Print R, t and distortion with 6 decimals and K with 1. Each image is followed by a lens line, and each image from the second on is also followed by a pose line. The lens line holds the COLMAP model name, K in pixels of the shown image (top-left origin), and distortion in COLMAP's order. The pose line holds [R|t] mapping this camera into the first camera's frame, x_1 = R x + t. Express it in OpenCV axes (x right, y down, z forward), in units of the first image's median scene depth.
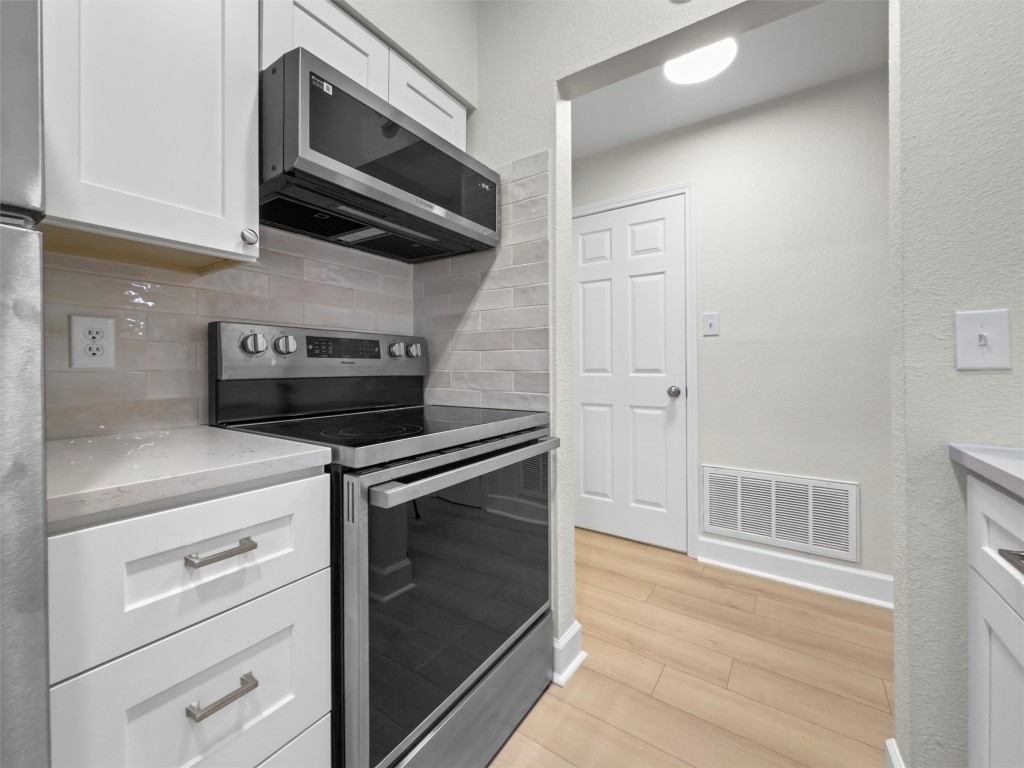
lens RADIAL K [[421.1, 0, 510.7], [0, 421.1, 366.8], [0, 0, 1]] dist [0.000167, -0.000022]
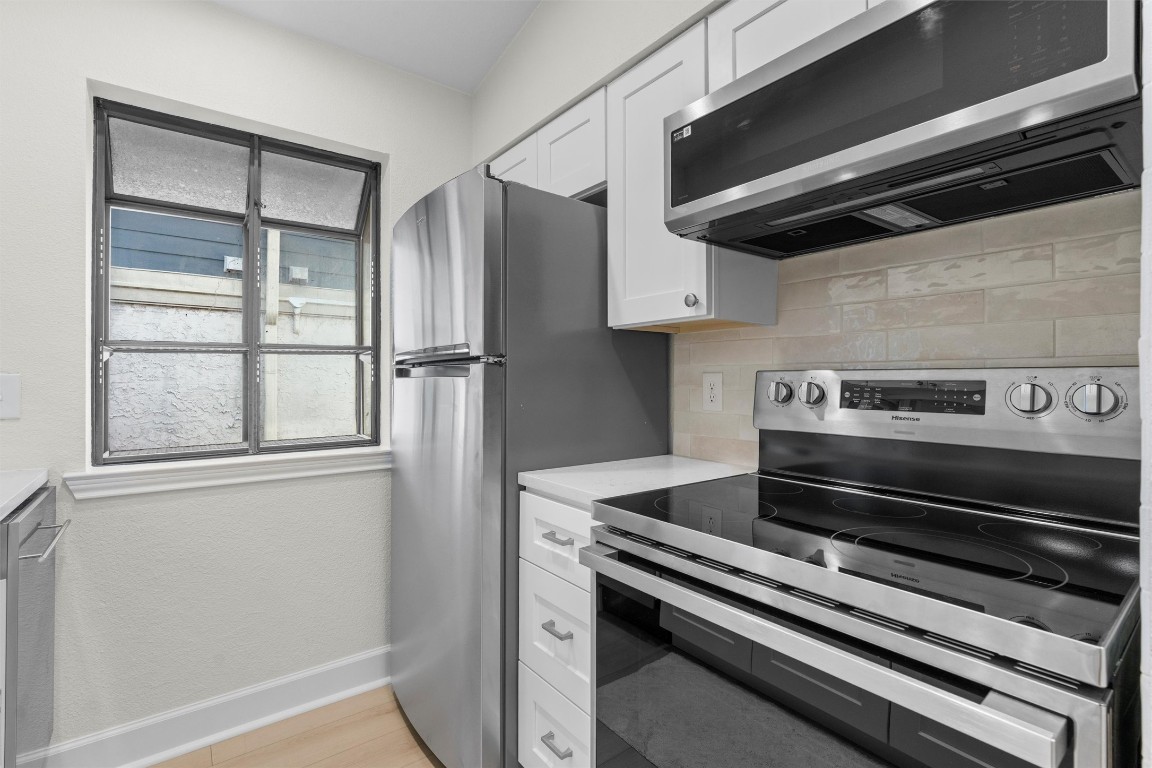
lens RADIAL K [[527.8, 0, 576.5], [0, 527.8, 380.0], [0, 0, 1]] dist [-0.006068, 0.000234]
pose [[-0.320125, 0.002497, -0.947372, 0.559714], [-0.001075, 0.999995, 0.002999, -0.074012], [0.947375, 0.001978, -0.320121, 0.827746]]
